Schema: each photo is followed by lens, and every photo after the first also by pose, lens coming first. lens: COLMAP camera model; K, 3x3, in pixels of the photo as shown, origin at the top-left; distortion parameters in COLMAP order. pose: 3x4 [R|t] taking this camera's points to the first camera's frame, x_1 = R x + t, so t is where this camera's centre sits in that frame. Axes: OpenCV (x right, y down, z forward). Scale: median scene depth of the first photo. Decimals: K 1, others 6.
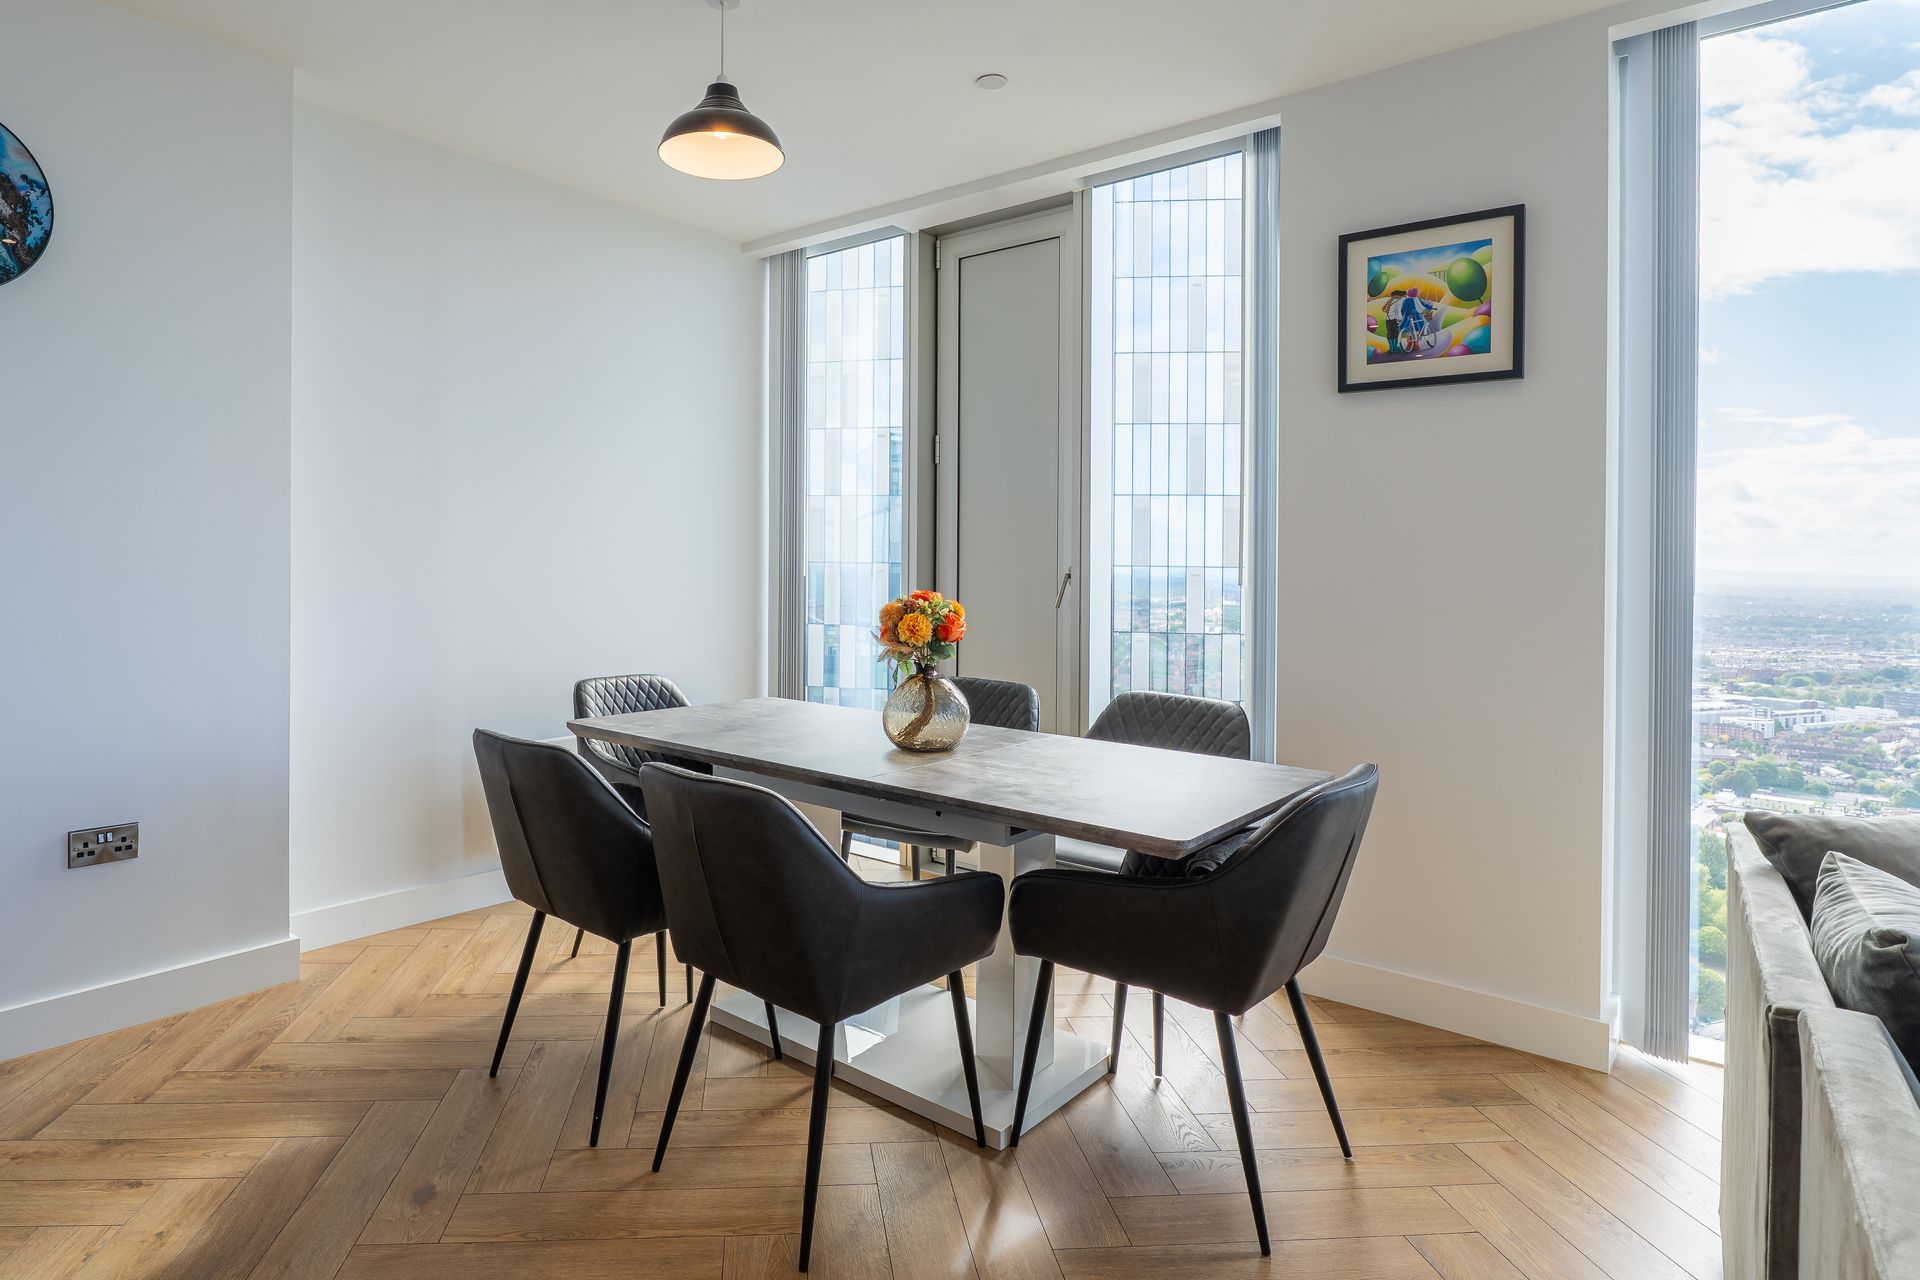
lens RADIAL K [[1028.5, 0, 937.7], [0, 1028.5, 560.3], [0, 0, 1]] dist [-0.004474, 0.001341]
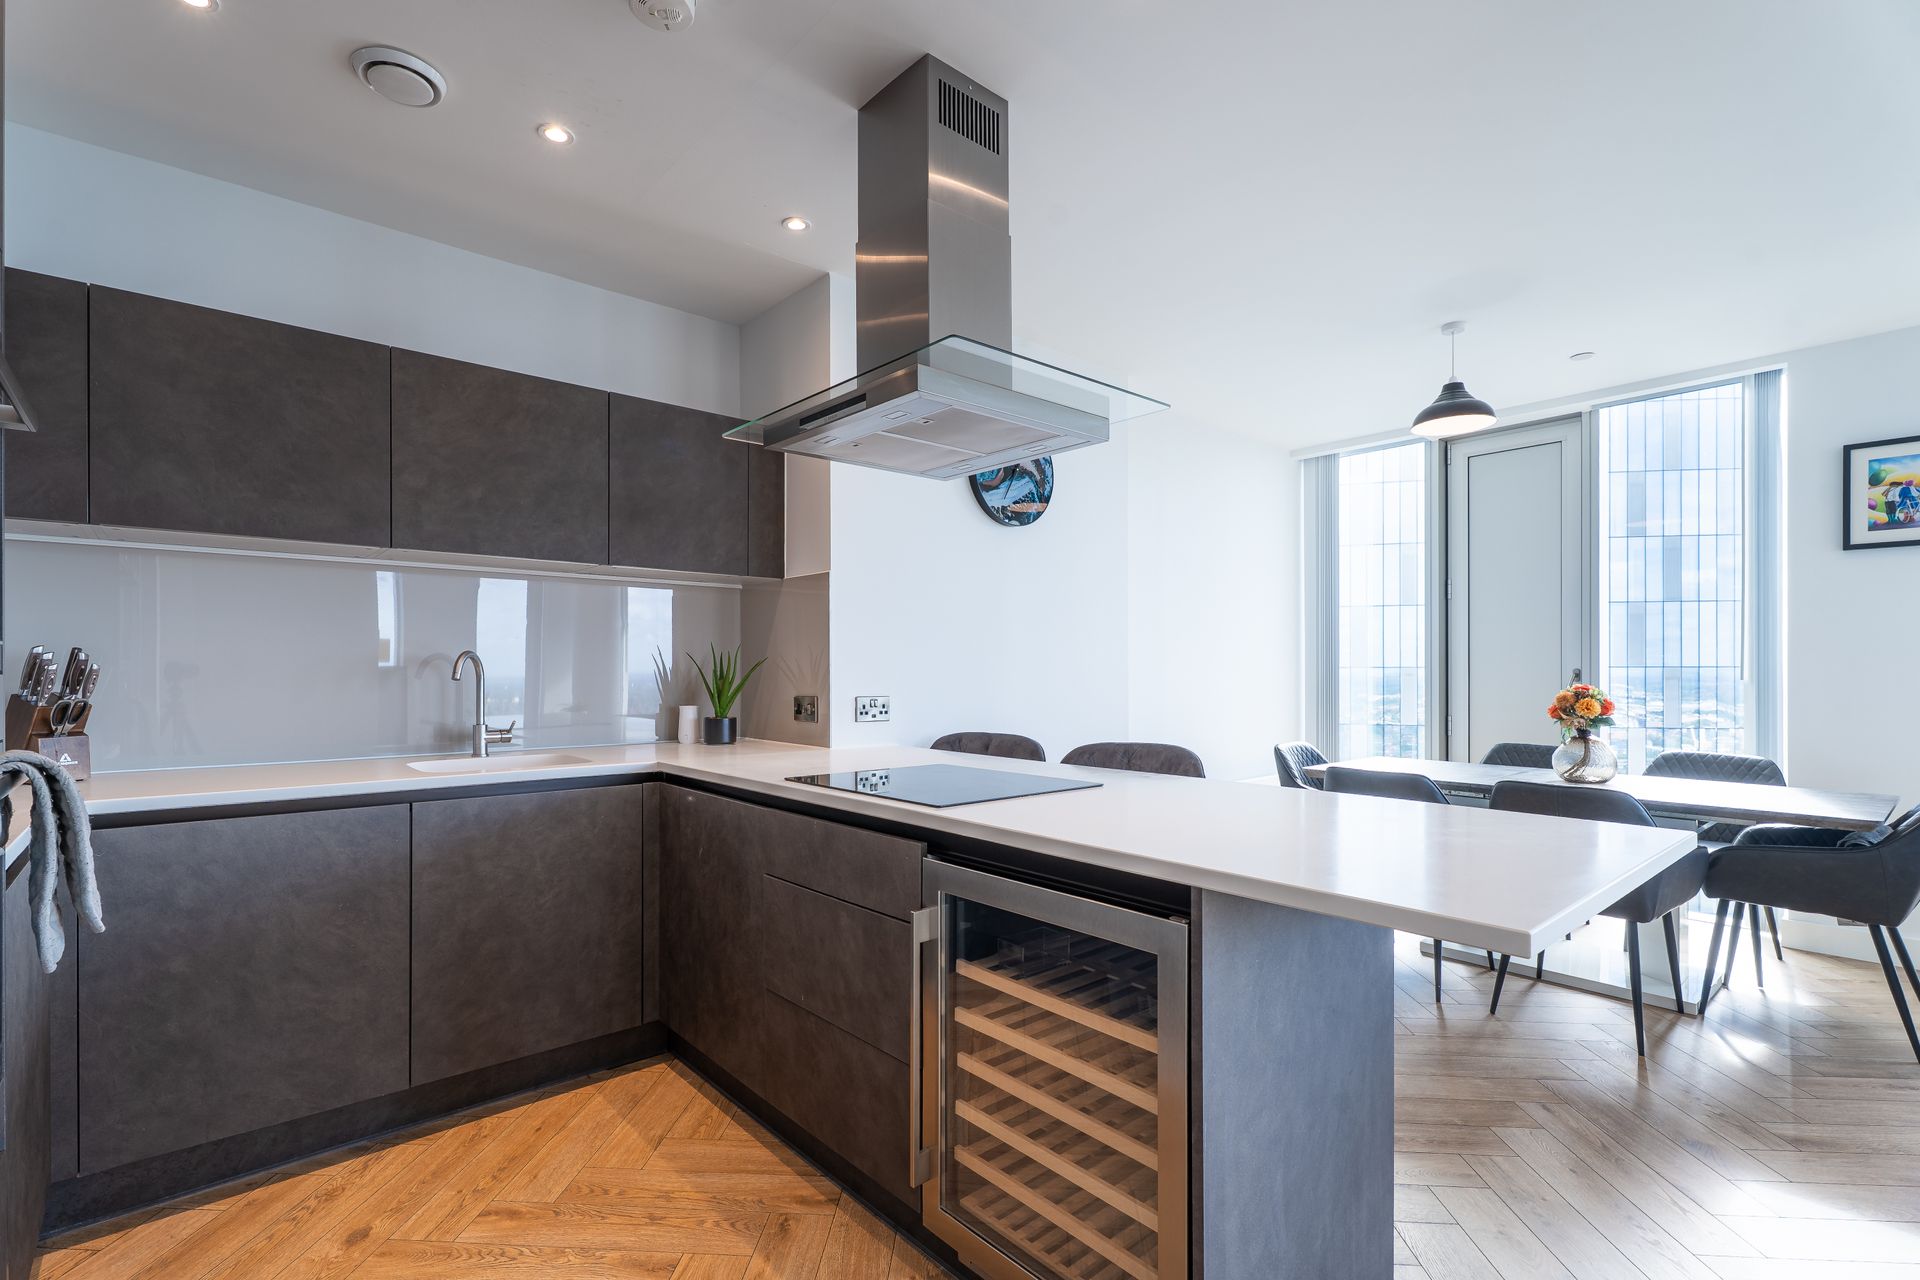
lens RADIAL K [[885.4, 0, 995.7], [0, 885.4, 666.8], [0, 0, 1]] dist [0.006619, -0.002557]
pose [[0.989483, -0.013935, -0.143974, -0.663034], [0.013811, 0.999903, -0.001859, -0.008131], [0.143986, -0.000149, 0.989580, -0.469339]]
